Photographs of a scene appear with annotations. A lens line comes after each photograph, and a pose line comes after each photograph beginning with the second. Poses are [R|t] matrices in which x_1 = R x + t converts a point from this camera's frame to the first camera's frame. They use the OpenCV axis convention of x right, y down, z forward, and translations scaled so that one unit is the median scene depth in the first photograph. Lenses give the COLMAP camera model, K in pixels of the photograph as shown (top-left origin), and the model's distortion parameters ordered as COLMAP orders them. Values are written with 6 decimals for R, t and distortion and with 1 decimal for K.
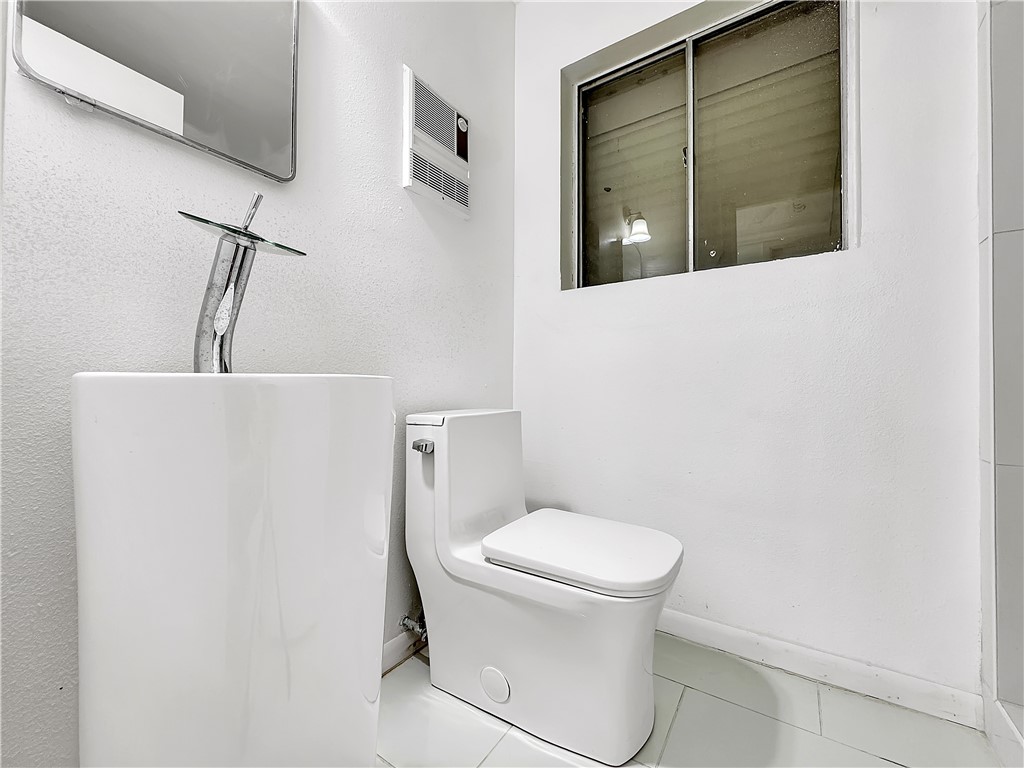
lens RADIAL K [[415.1, 0, 521.9], [0, 415.1, 382.9], [0, 0, 1]] dist [-0.000940, -0.000128]
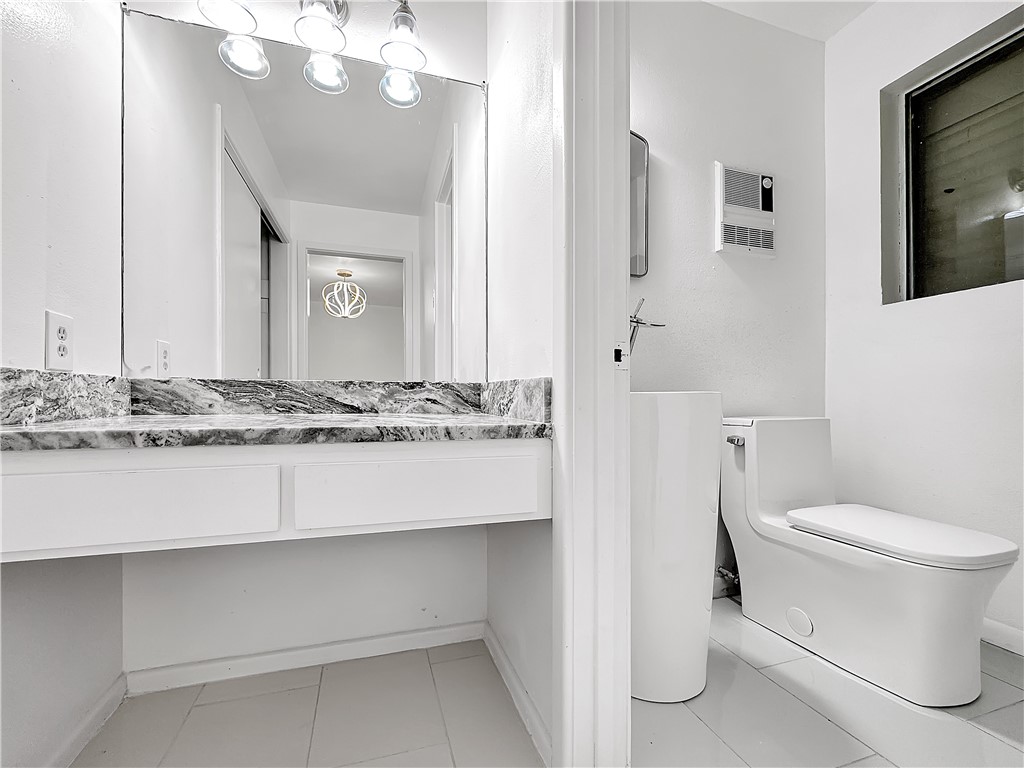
lens RADIAL K [[421.6, 0, 476.3], [0, 421.6, 389.9], [0, 0, 1]] dist [-0.003708, -0.000725]
pose [[0.728930, -0.006404, -0.684558, 0.084653], [0.008719, 0.999962, -0.000071, -0.021644], [0.684533, -0.005916, 0.728958, -0.549719]]
